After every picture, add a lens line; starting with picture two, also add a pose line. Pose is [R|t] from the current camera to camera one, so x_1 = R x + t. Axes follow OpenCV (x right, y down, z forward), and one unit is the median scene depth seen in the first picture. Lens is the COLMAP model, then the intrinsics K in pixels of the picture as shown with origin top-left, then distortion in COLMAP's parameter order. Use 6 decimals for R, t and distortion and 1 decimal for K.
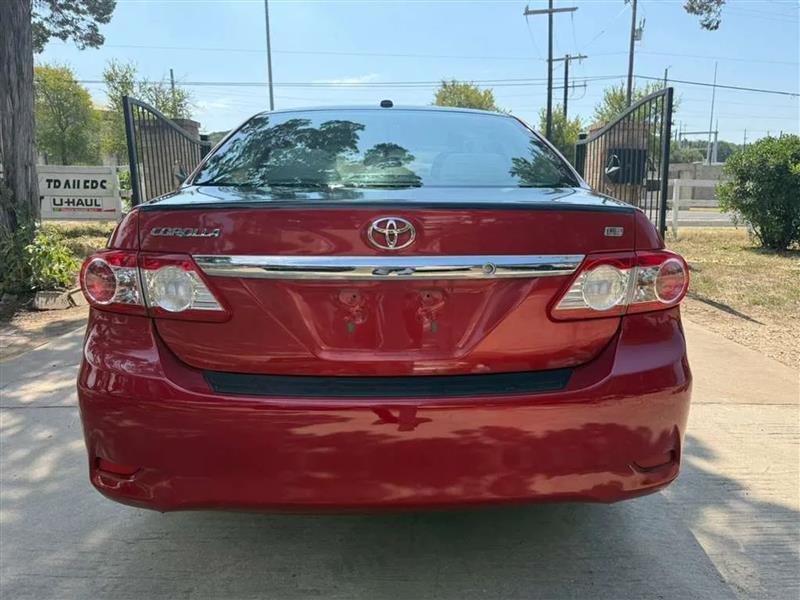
lens RADIAL K [[569.1, 0, 404.9], [0, 569.1, 298.2], [0, 0, 1]] dist [0.011009, -0.021762]
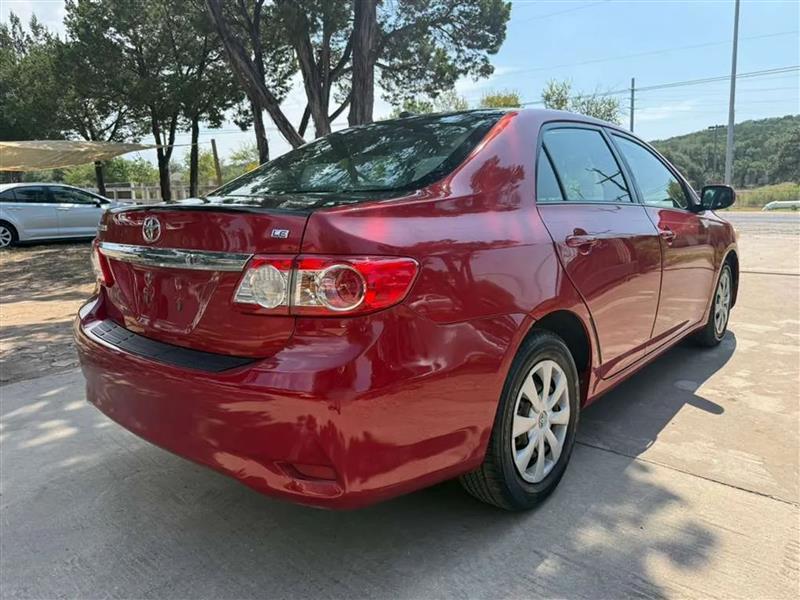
lens RADIAL K [[569.1, 0, 400.0], [0, 569.1, 302.9], [0, 0, 1]] dist [0.011009, -0.021762]
pose [[0.728835, 0.100734, -0.677239, 0.315945], [-0.105241, 0.993846, 0.034568, -0.013154], [0.676553, 0.046079, 0.734951, 0.103506]]
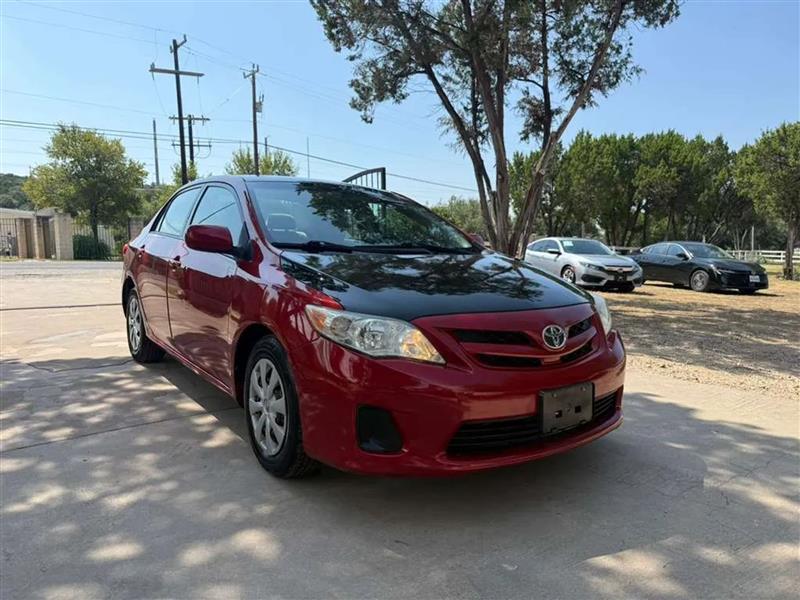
lens RADIAL K [[569.1, 0, 399.2], [0, 569.1, 295.8], [0, 0, 1]] dist [0.011009, -0.021762]
pose [[0.799266, -0.046913, 0.599143, -0.373763], [0.106068, 0.992310, -0.063797, 0.037015], [-0.591543, 0.114541, 0.798096, -0.097818]]
